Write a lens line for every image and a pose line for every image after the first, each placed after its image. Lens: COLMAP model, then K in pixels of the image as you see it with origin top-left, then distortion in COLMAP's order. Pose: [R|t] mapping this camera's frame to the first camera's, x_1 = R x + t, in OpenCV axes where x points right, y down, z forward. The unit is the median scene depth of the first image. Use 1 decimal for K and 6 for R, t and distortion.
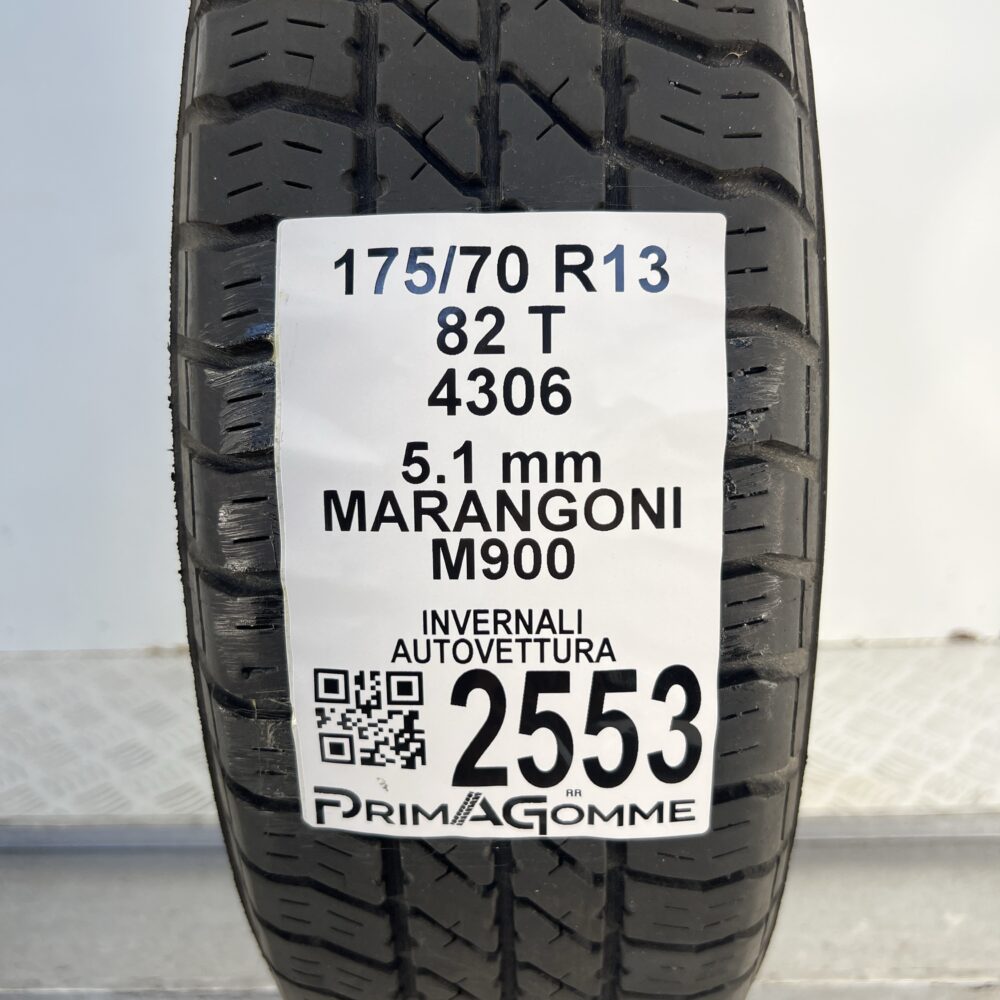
lens RADIAL K [[1032.0, 0, 500.0], [0, 1032.0, 500.0], [0, 0, 1]] dist [0.180212, -0.641470]
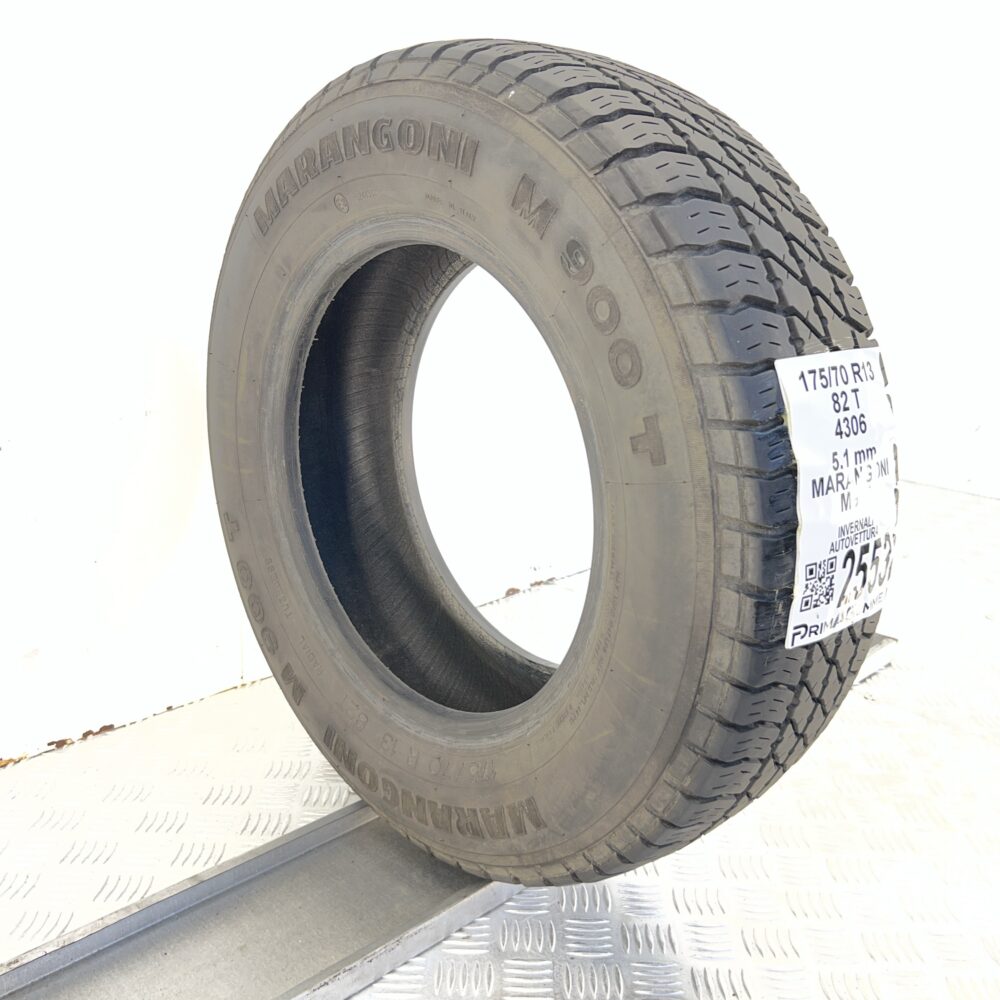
lens RADIAL K [[1032.0, 0, 500.0], [0, 1032.0, 500.0], [0, 0, 1]] dist [0.180212, -0.641470]
pose [[0.704488, -0.154171, 0.692769, -2.125405], [0.189059, 0.981616, 0.026194, -0.147022], [-0.684071, 0.112521, 0.720684, -0.131625]]
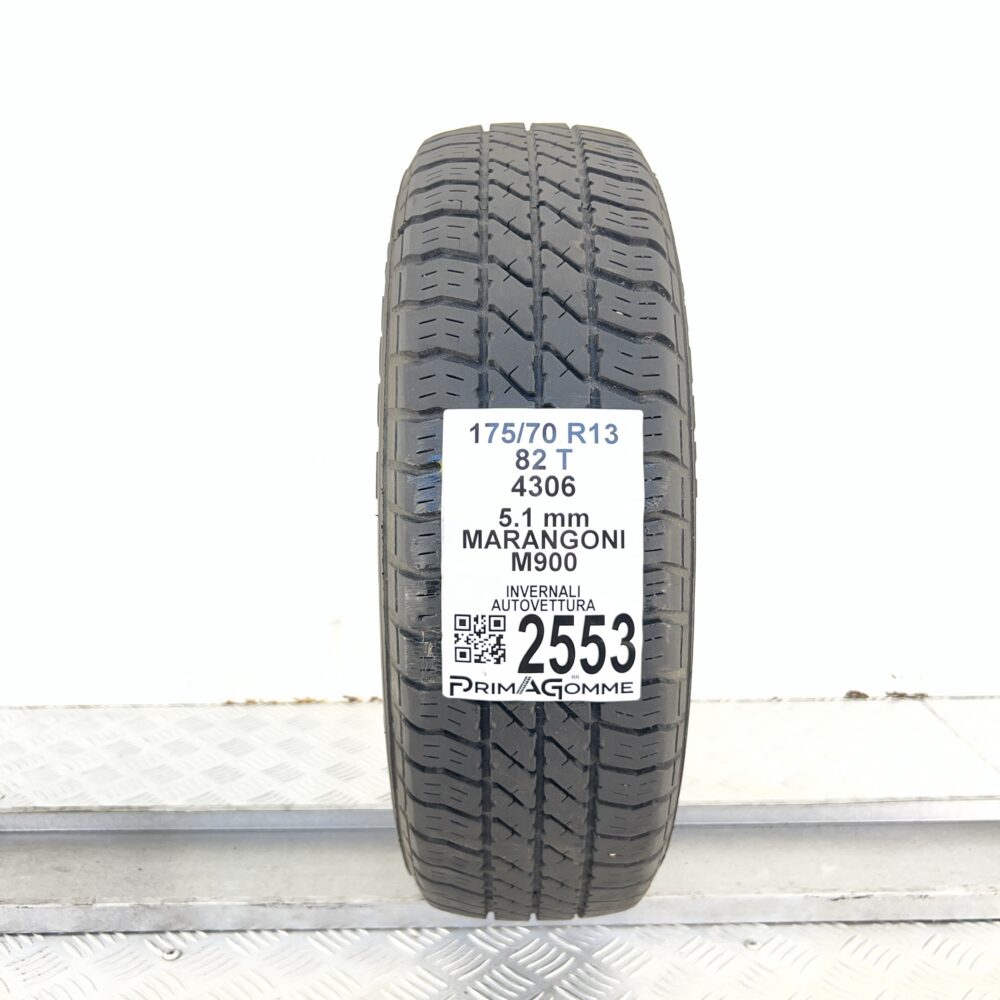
lens RADIAL K [[1032.0, 0, 500.0], [0, 1032.0, 500.0], [0, 0, 1]] dist [0.180212, -0.641470]
pose [[0.999537, 0.012030, 0.027954, -0.150633], [-0.008574, 0.992663, -0.120612, 0.188375], [-0.029200, 0.120317, 0.992306, -1.168517]]
